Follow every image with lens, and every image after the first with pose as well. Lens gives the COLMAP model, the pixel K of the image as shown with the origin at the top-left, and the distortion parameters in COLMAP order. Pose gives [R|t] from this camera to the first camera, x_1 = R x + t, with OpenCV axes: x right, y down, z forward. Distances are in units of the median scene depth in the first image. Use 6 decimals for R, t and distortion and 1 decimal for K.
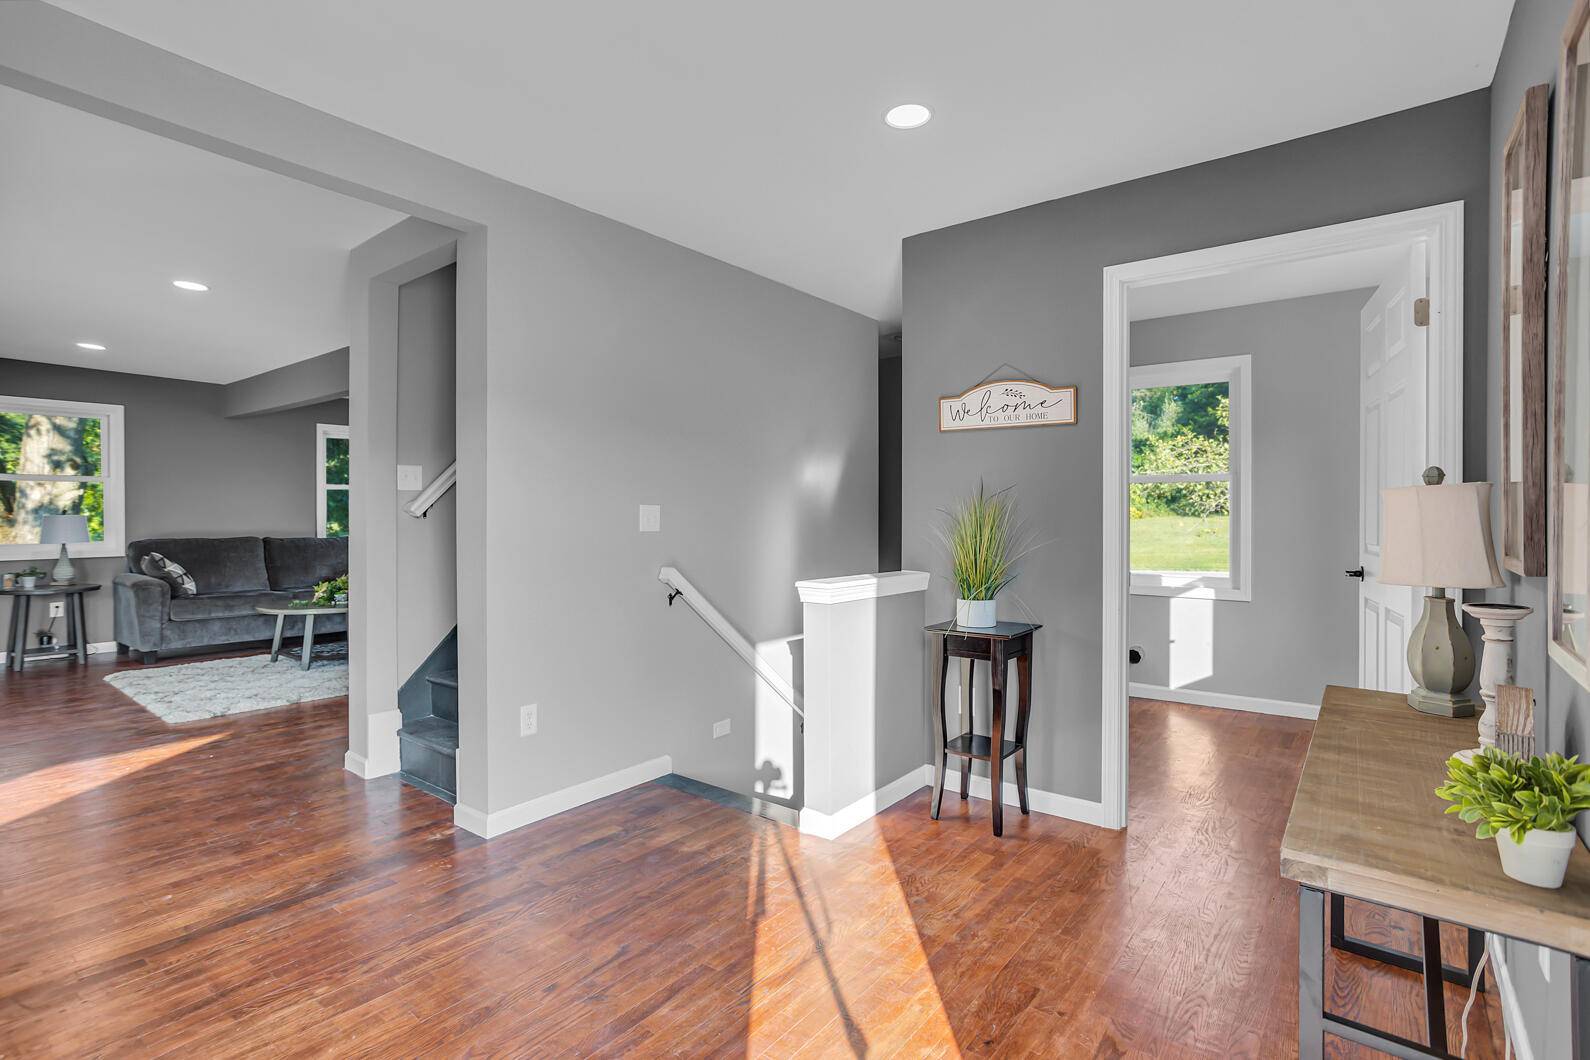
lens RADIAL K [[757.8, 0, 793.2], [0, 757.8, 515.0], [0, 0, 1]] dist [0.001528, 0.000900]
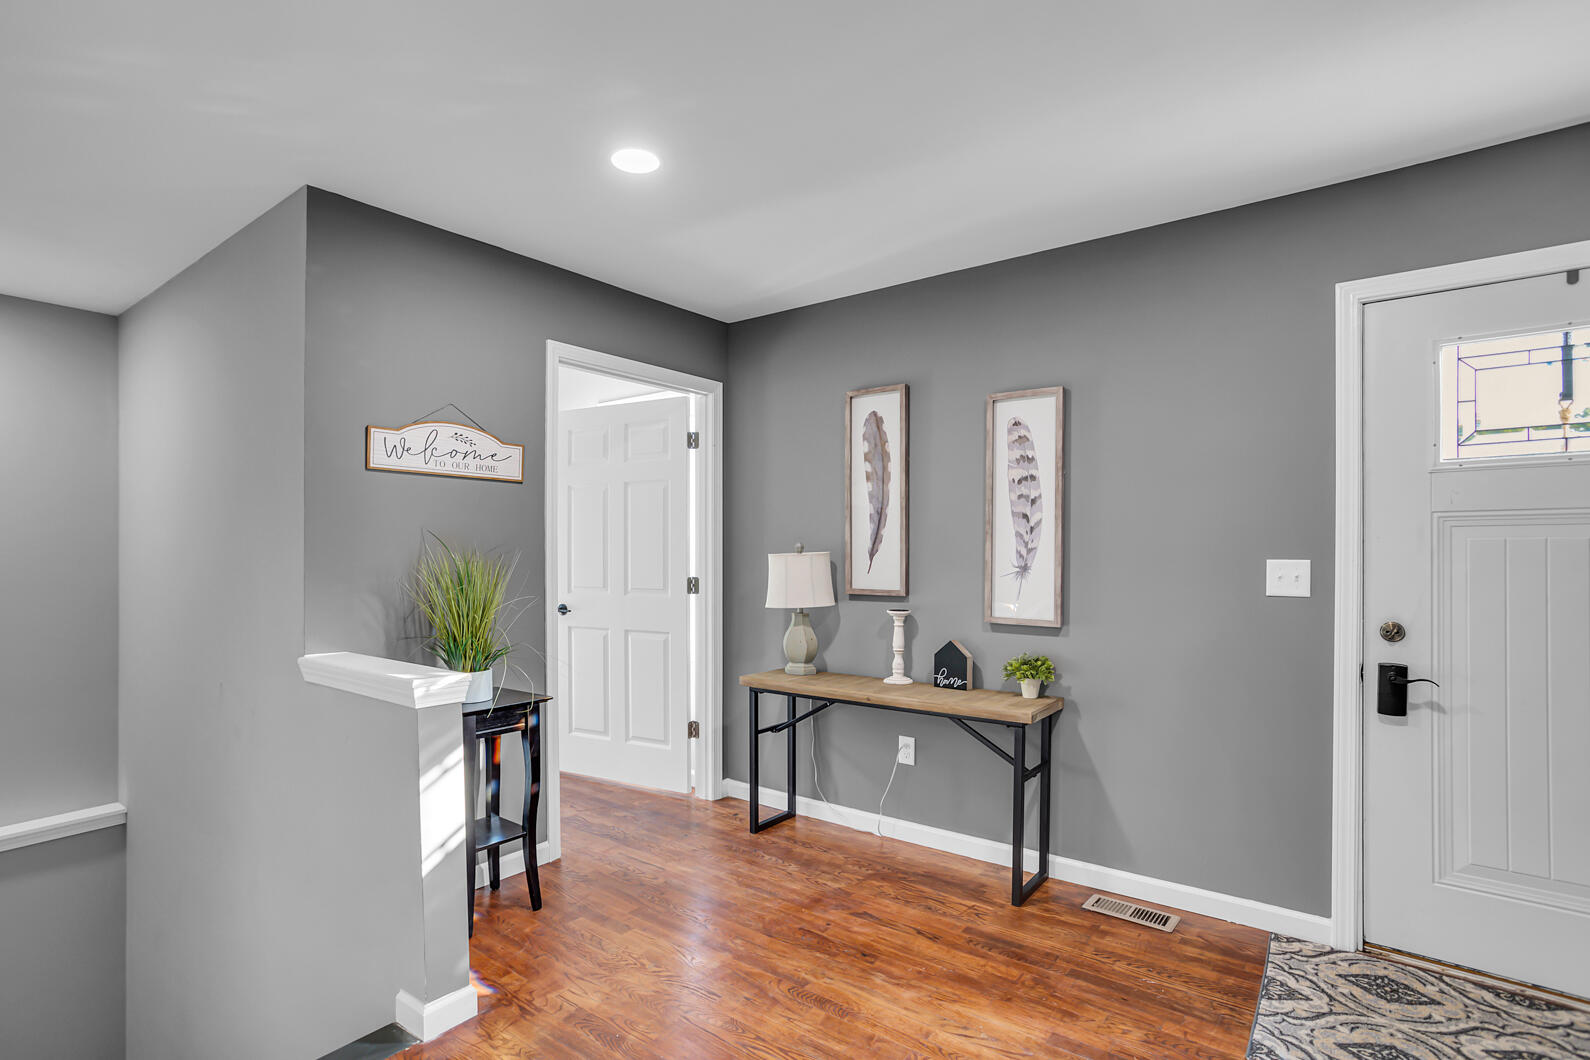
lens RADIAL K [[780.7, 0, 791.8], [0, 780.7, 543.8], [0, 0, 1]] dist [-0.001360, -0.000110]
pose [[0.001285, 0.003792, 0.999992, -0.352063], [0.001166, 0.999992, -0.003793, -0.017477], [-0.999998, 0.001171, 0.001281, 0.334300]]
